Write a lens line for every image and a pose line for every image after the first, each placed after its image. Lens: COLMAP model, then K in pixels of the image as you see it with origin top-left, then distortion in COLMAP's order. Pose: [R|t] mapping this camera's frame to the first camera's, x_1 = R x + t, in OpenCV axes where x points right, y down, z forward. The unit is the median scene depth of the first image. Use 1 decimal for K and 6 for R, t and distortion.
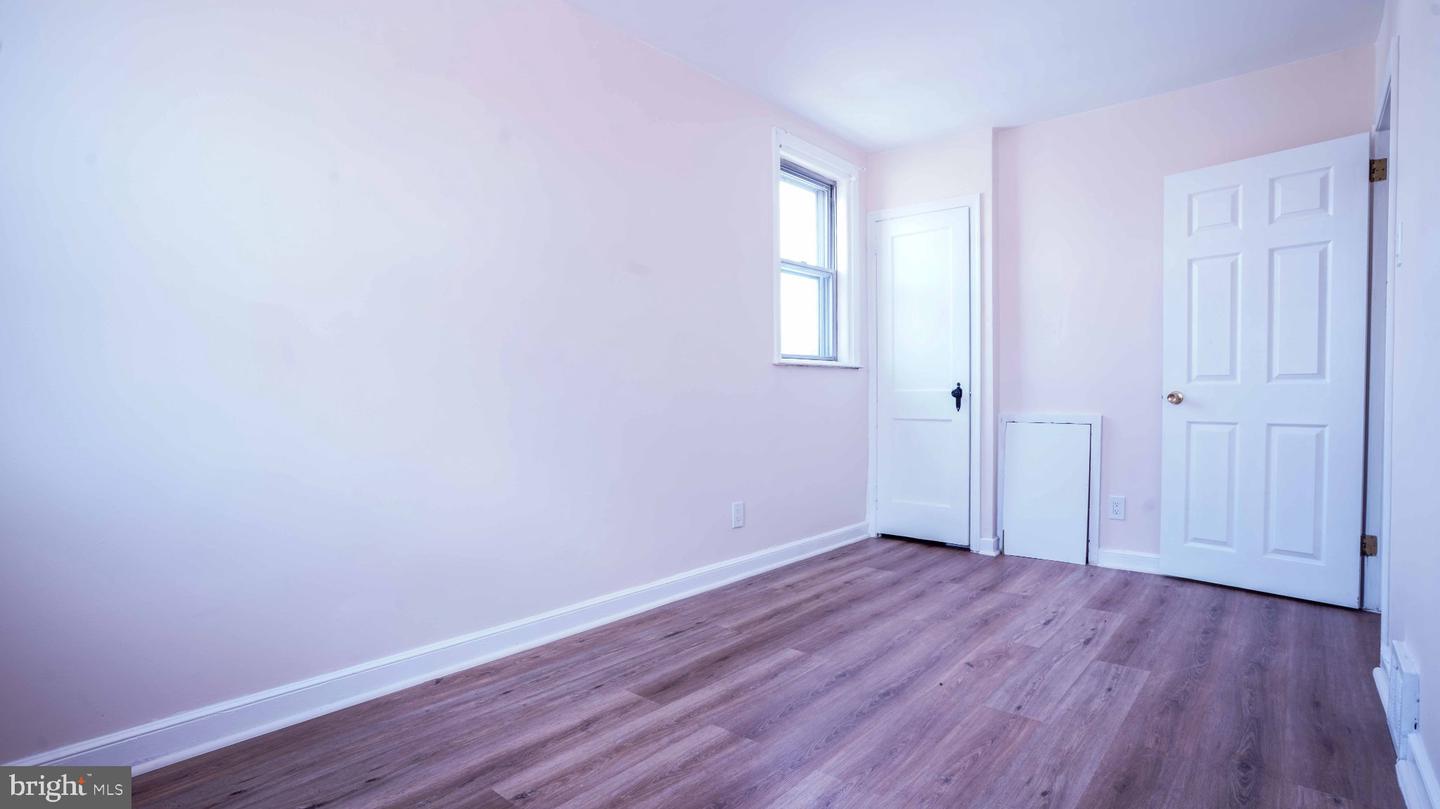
lens RADIAL K [[692.8, 0, 724.6], [0, 692.8, 400.1], [0, 0, 1]] dist [-0.051315, 0.012335]
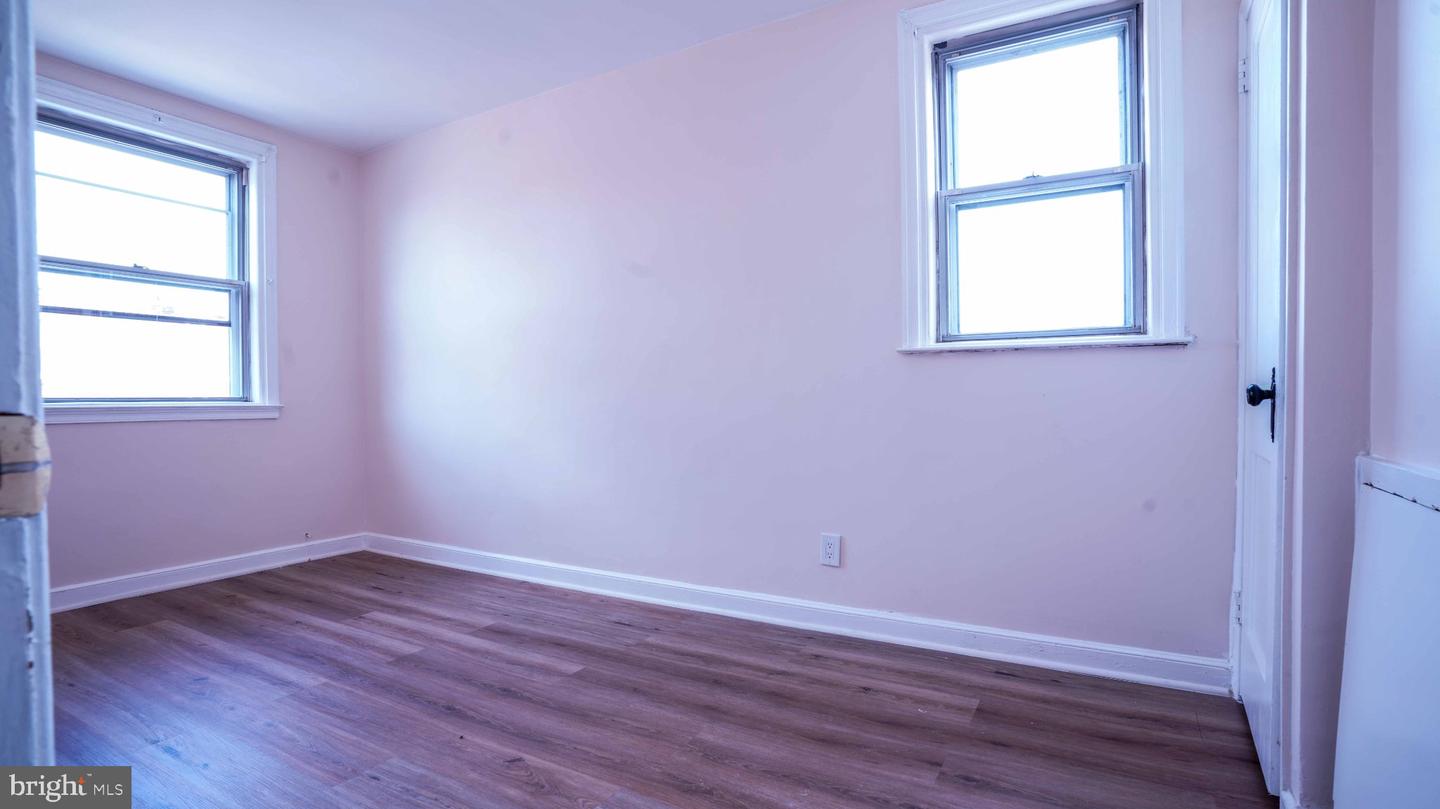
lens RADIAL K [[692.8, 0, 727.0], [0, 692.8, 407.0], [0, 0, 1]] dist [-0.051315, 0.012335]
pose [[0.183798, 0.016780, -0.982821, 0.944051], [-0.000154, 0.999855, 0.017042, -0.013760], [0.982964, -0.002981, 0.183774, 0.909147]]
